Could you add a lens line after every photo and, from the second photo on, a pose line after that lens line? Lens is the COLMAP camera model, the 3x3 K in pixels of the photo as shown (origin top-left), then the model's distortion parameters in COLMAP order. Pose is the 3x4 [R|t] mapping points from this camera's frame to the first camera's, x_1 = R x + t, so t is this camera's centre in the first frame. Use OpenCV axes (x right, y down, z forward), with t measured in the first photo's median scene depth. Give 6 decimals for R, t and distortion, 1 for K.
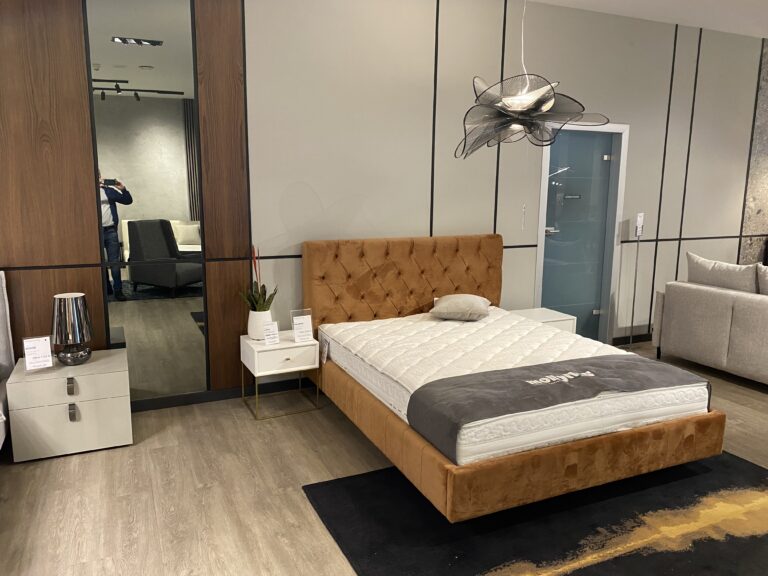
lens RADIAL K [[588.6, 0, 384.0], [0, 588.6, 288.0], [0, 0, 1]] dist [0.008311, -0.001511]
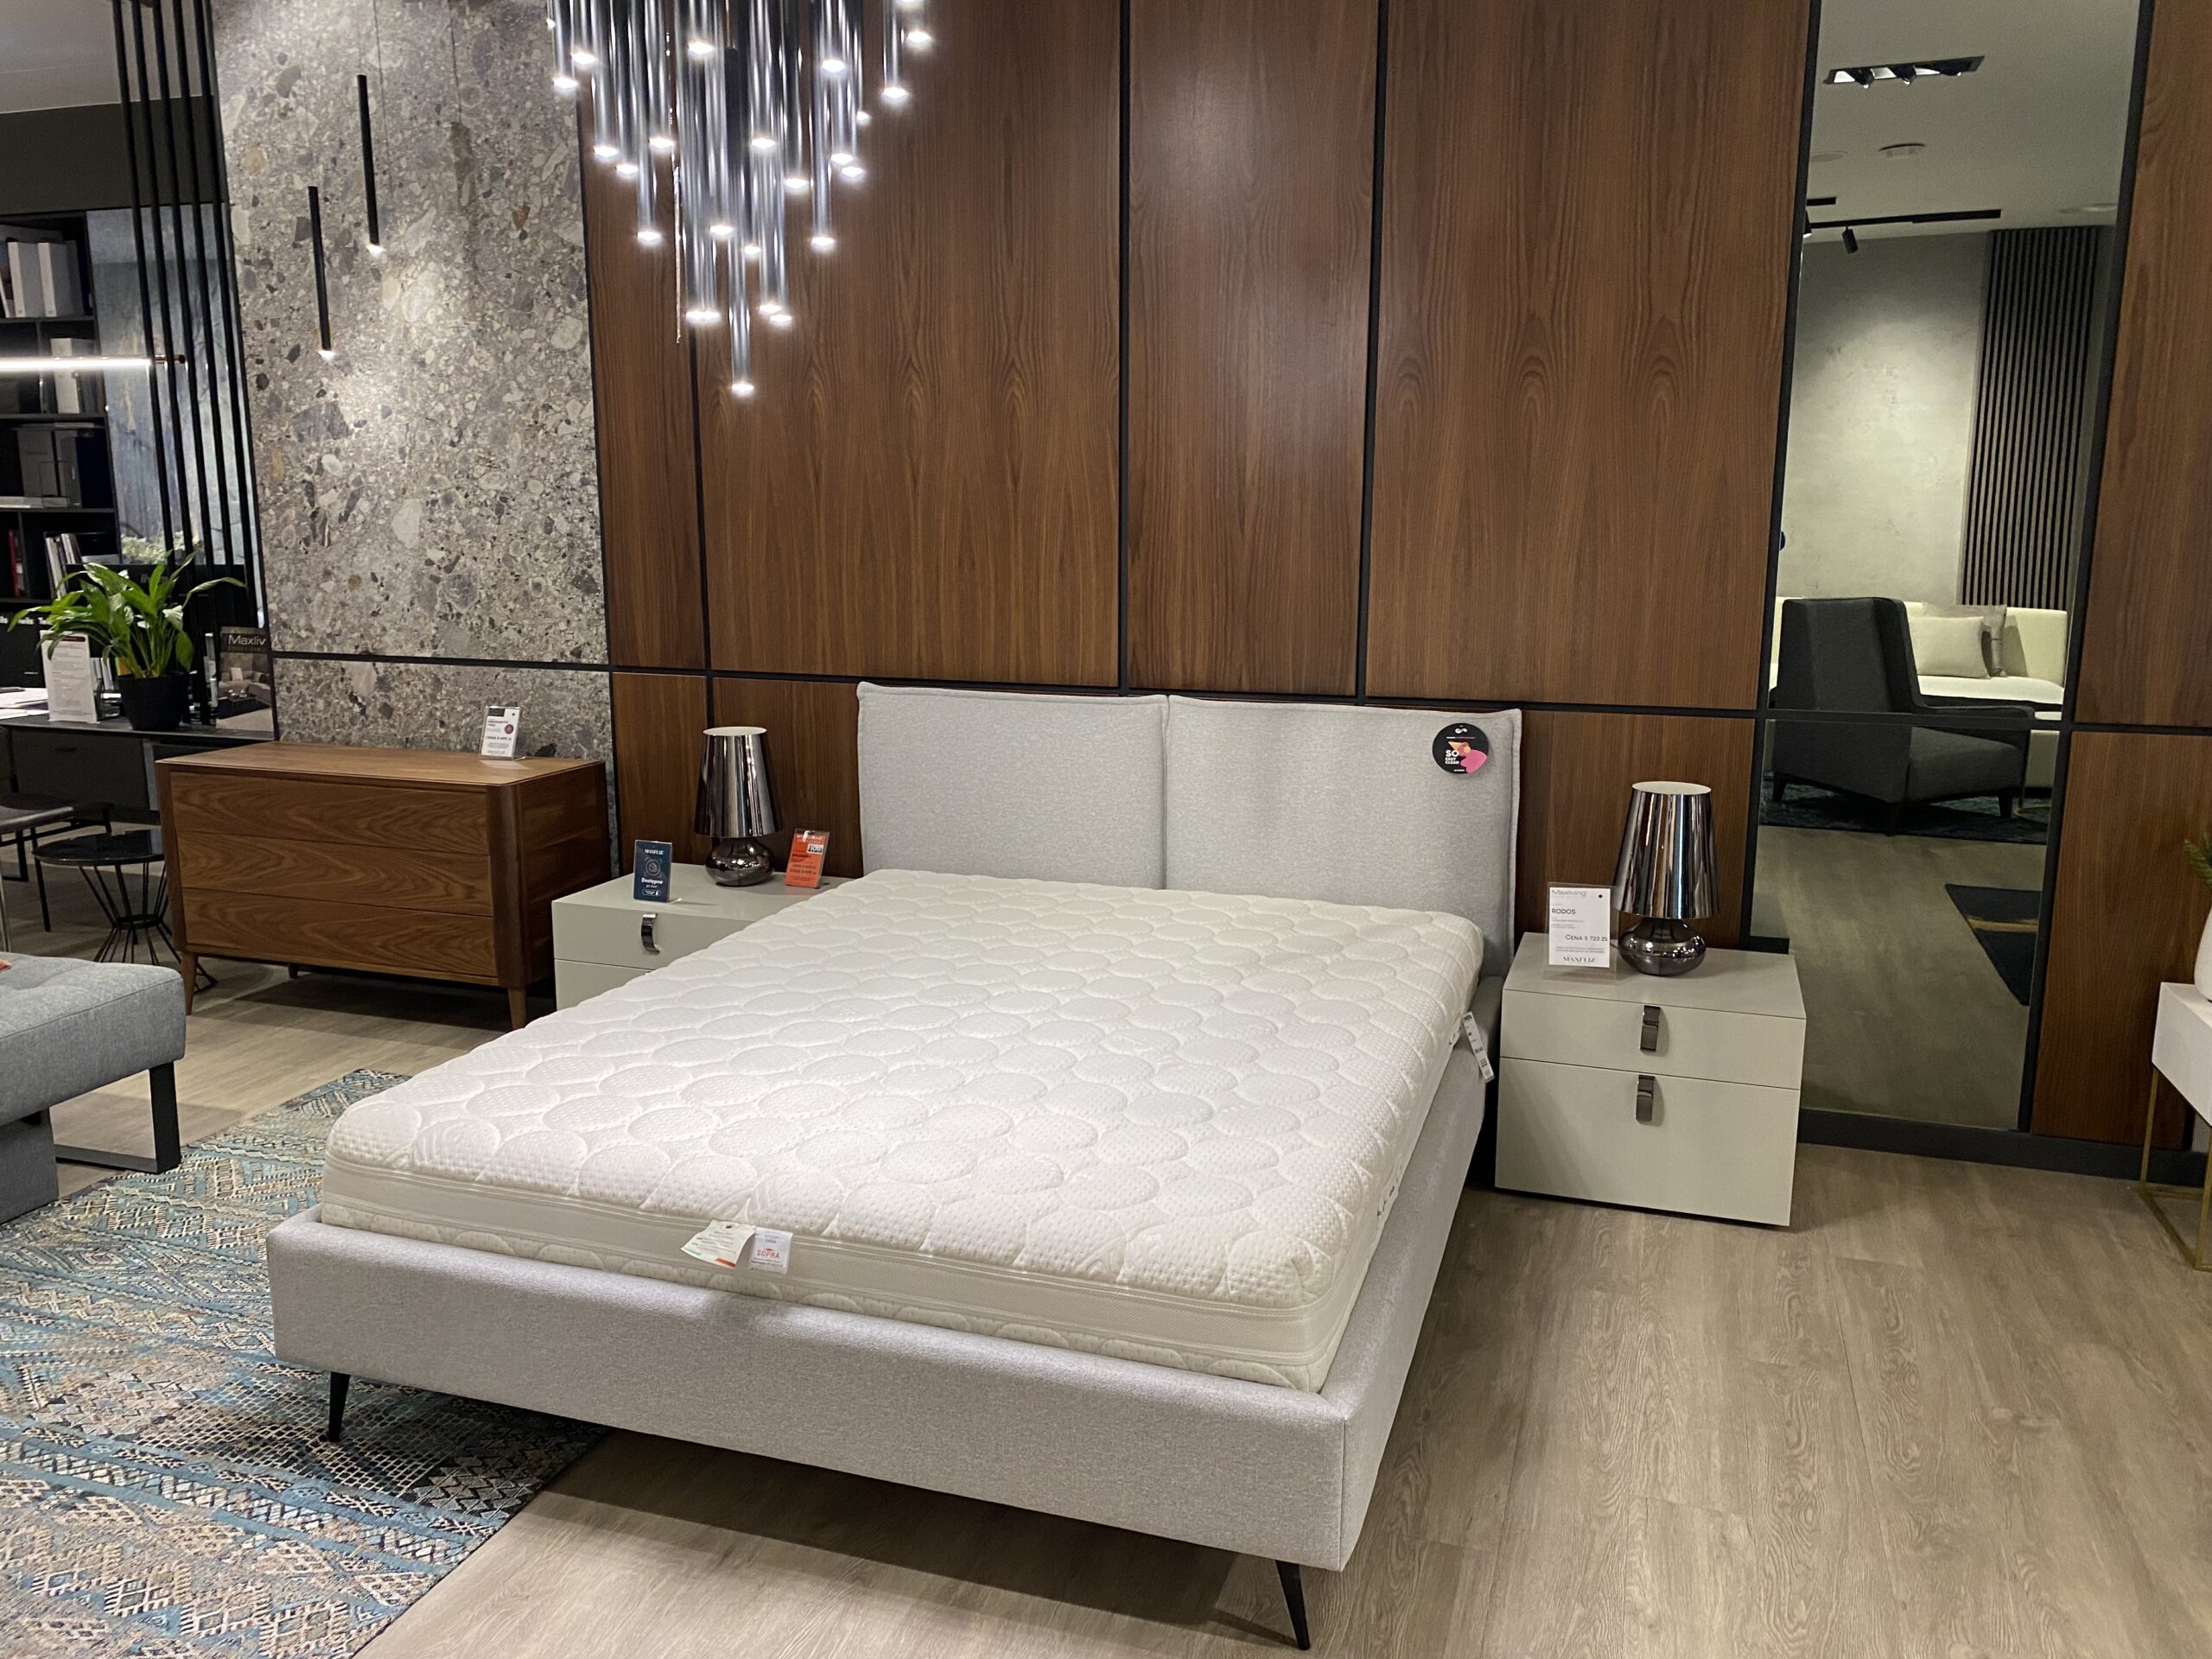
lens RADIAL K [[1703.7, 0, 1115.5], [0, 1703.7, 821.7], [0, 0, 1]] dist [0.011783, -0.002751]
pose [[0.729675, 0.123899, -0.672475, -0.063495], [-0.115535, 0.991647, 0.057342, 0.012553], [0.673963, 0.035853, 0.737895, -0.030310]]
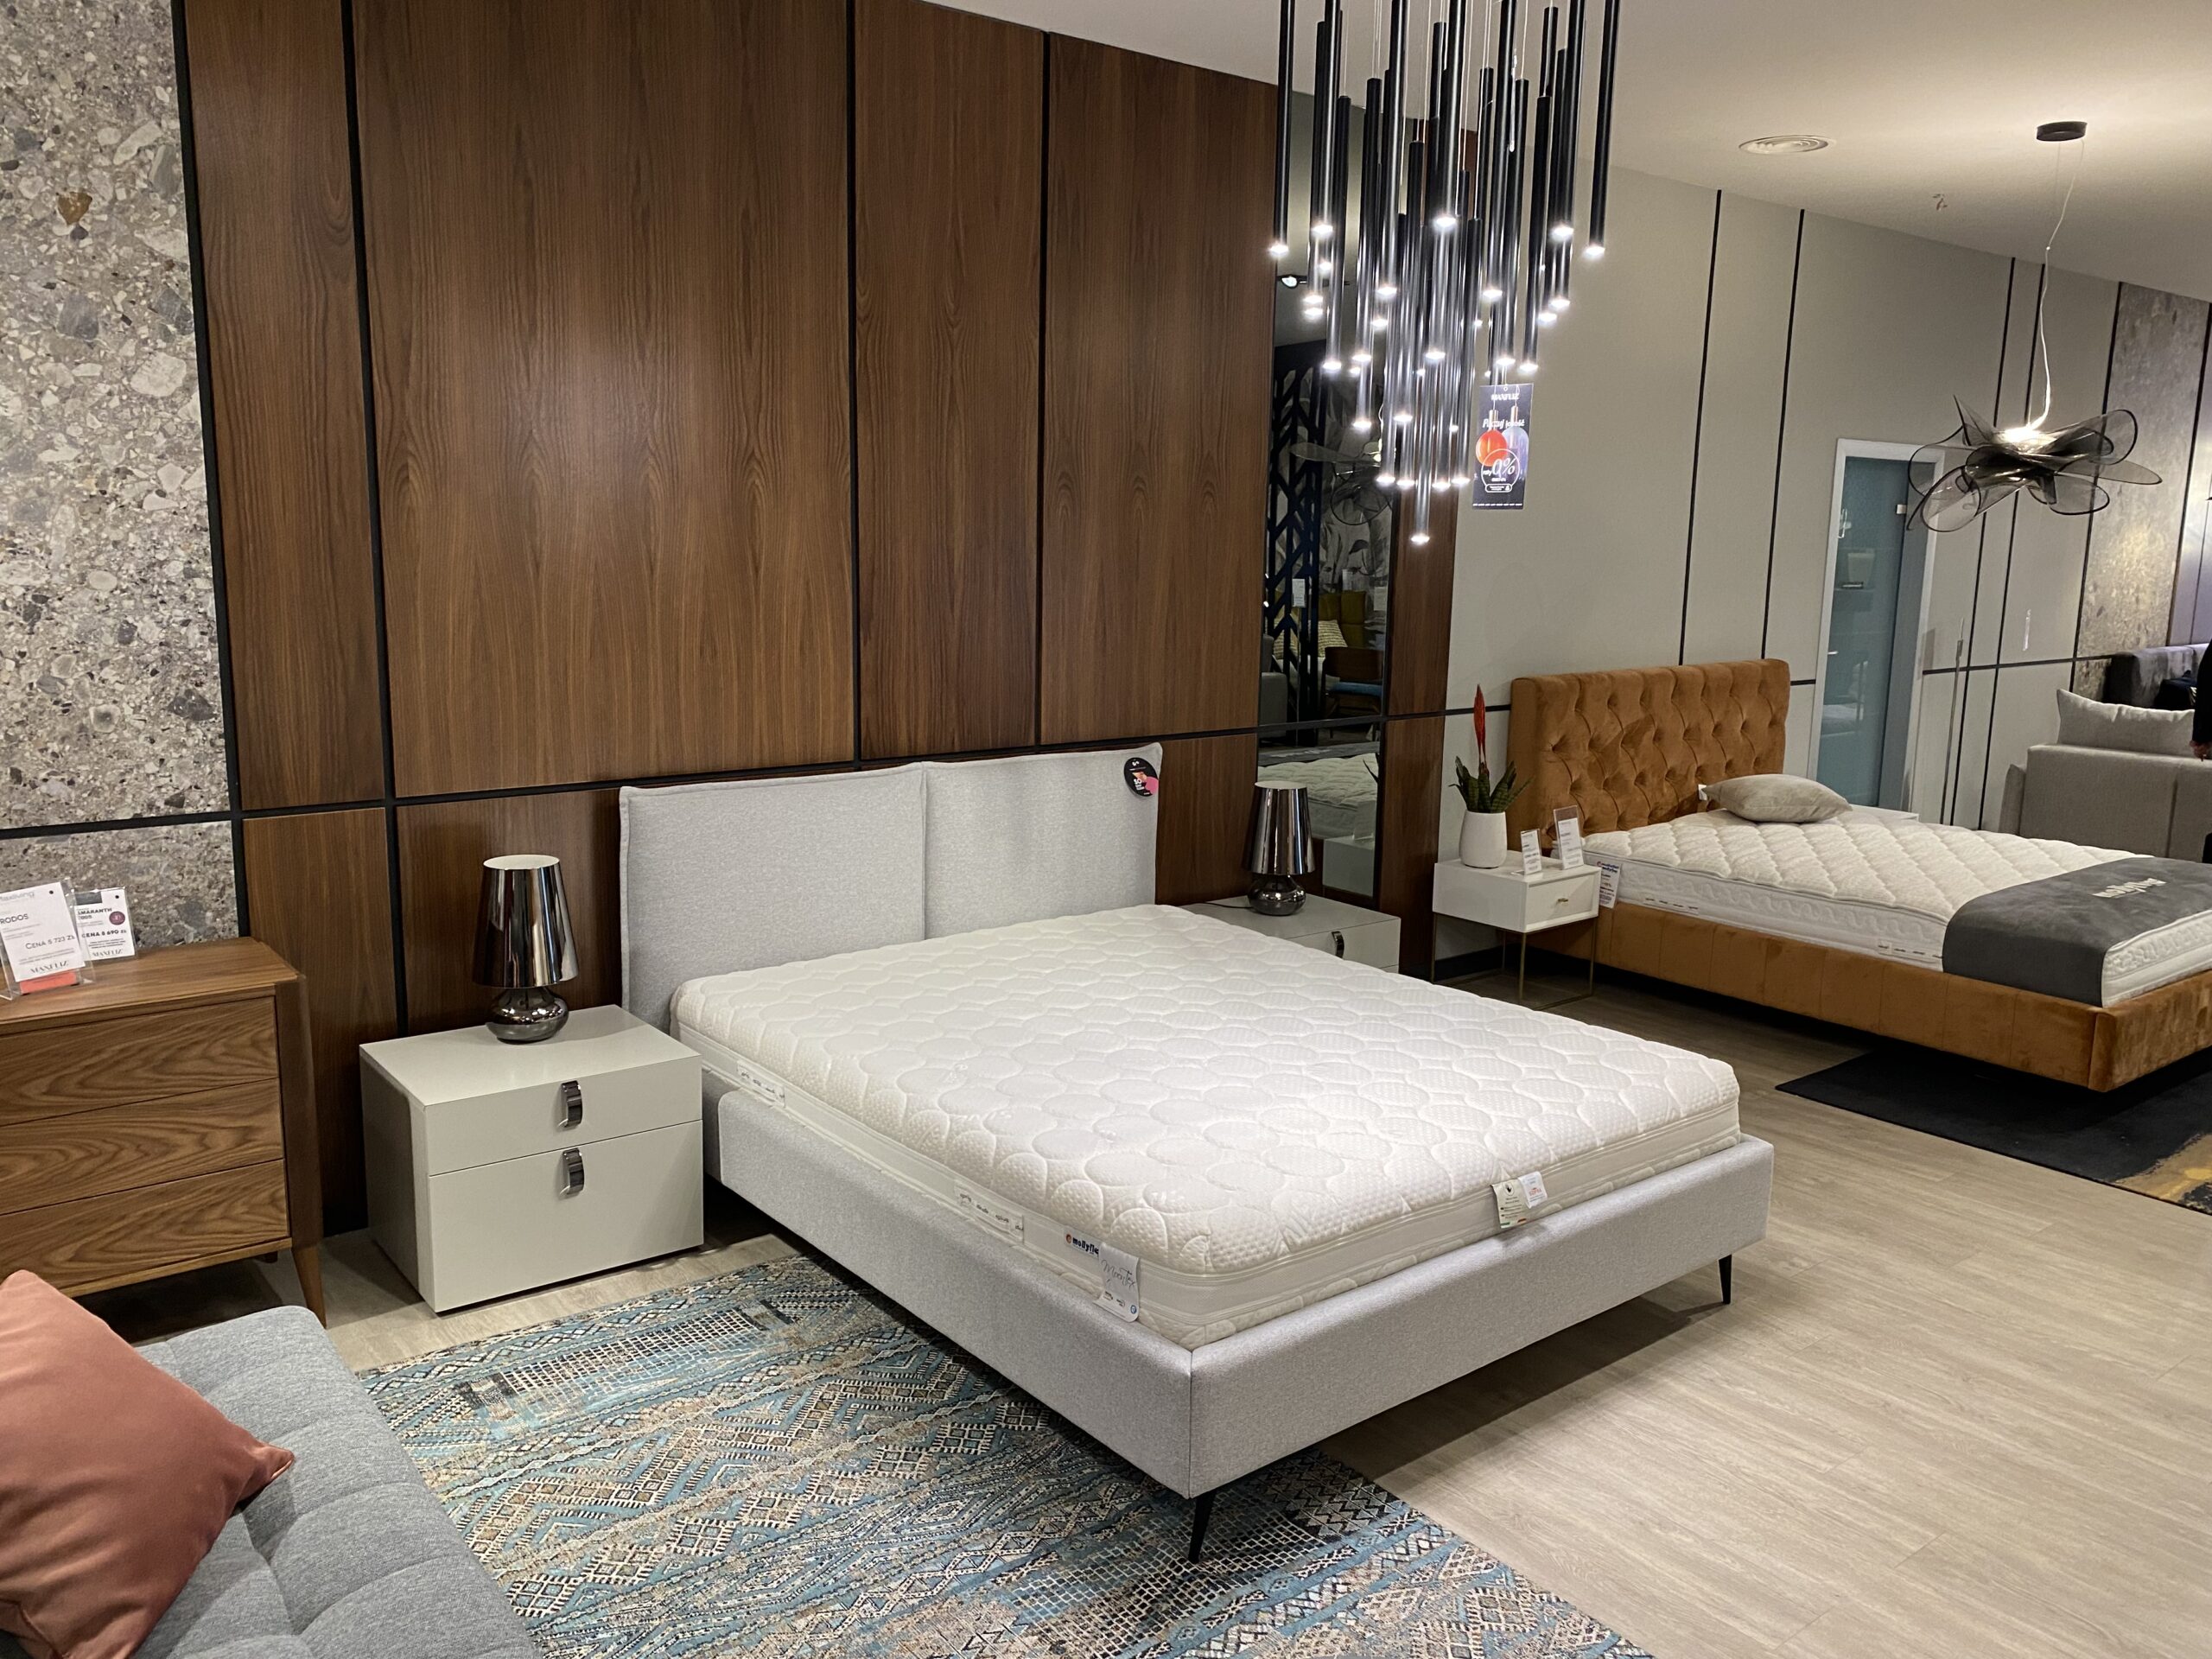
lens RADIAL K [[1695.4, 0, 1106.0], [0, 1695.4, 829.5], [0, 0, 1]] dist [0.008311, -0.001511]
pose [[0.971107, -0.033881, 0.236227, -1.066945], [0.031819, 0.999415, 0.012540, 0.029228], [-0.236514, -0.004662, 0.971617, -0.453673]]
